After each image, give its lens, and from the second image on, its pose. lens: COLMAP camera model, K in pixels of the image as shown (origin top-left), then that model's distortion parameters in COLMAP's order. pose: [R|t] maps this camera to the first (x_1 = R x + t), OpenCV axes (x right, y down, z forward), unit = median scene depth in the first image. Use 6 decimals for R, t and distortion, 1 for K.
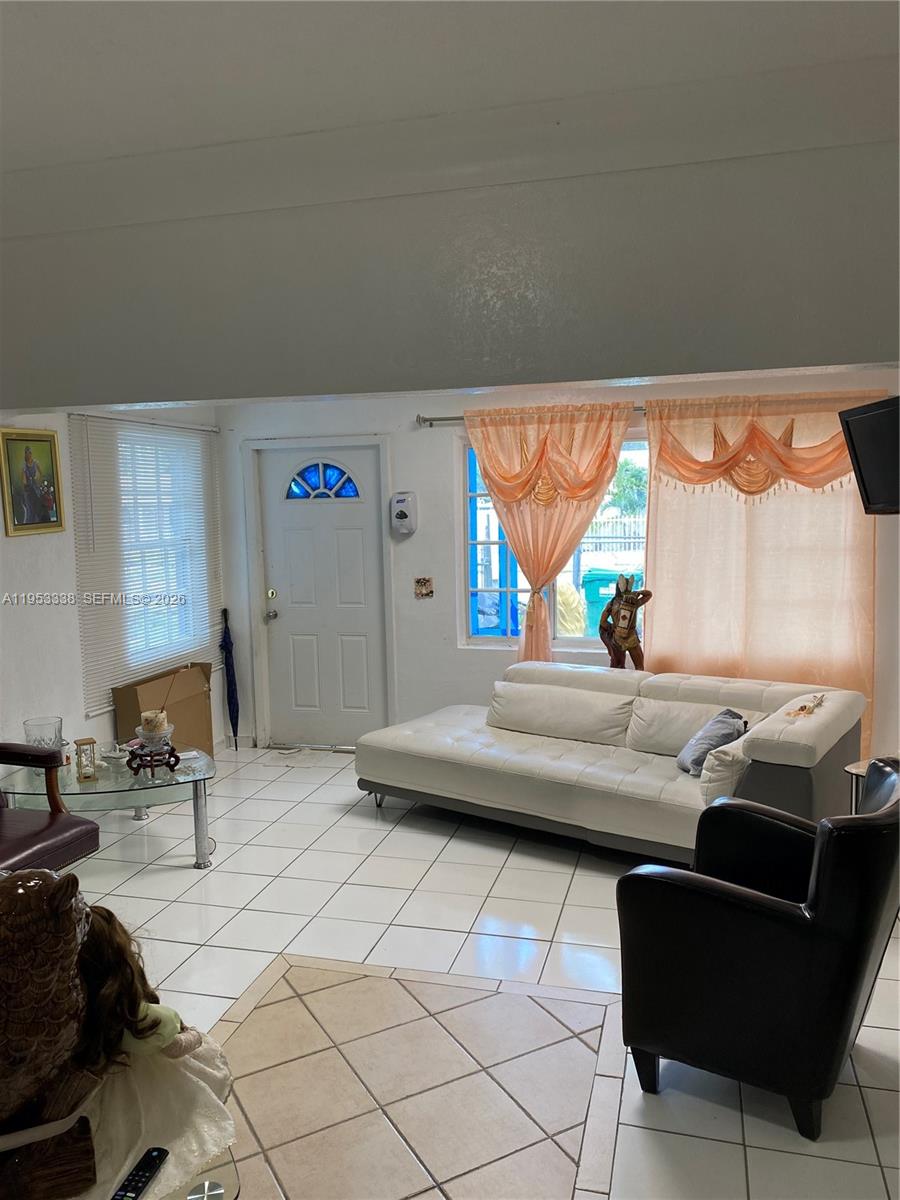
lens RADIAL K [[910.5, 0, 448.6], [0, 910.5, 607.4], [0, 0, 1]] dist [0.066263, -0.055054]
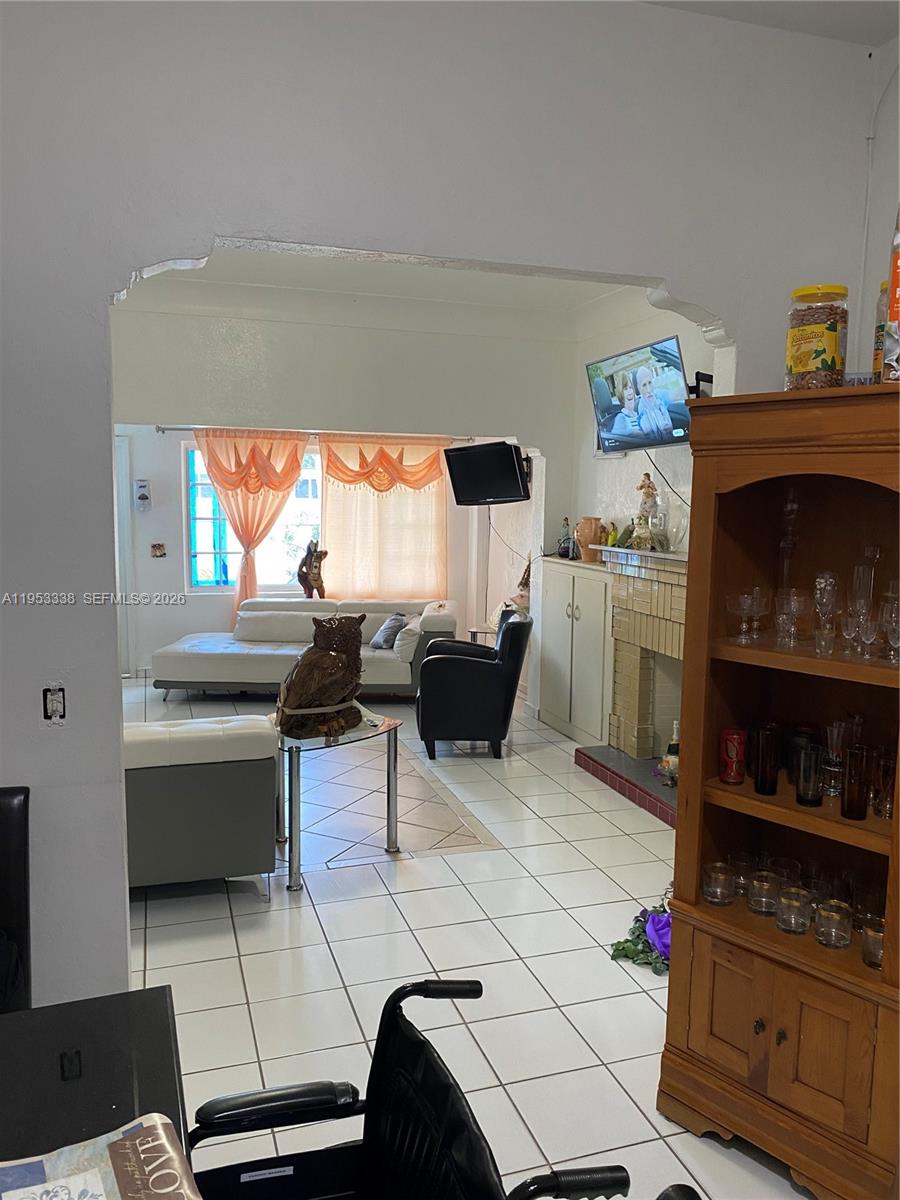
lens RADIAL K [[910.5, 0, 456.4], [0, 910.5, 611.1], [0, 0, 1]] dist [0.066263, -0.055054]
pose [[0.830307, -0.040642, 0.555823, -0.473641], [0.033806, 0.999174, 0.022559, 0.058503], [-0.556281, 0.000059, 0.830994, -0.435442]]
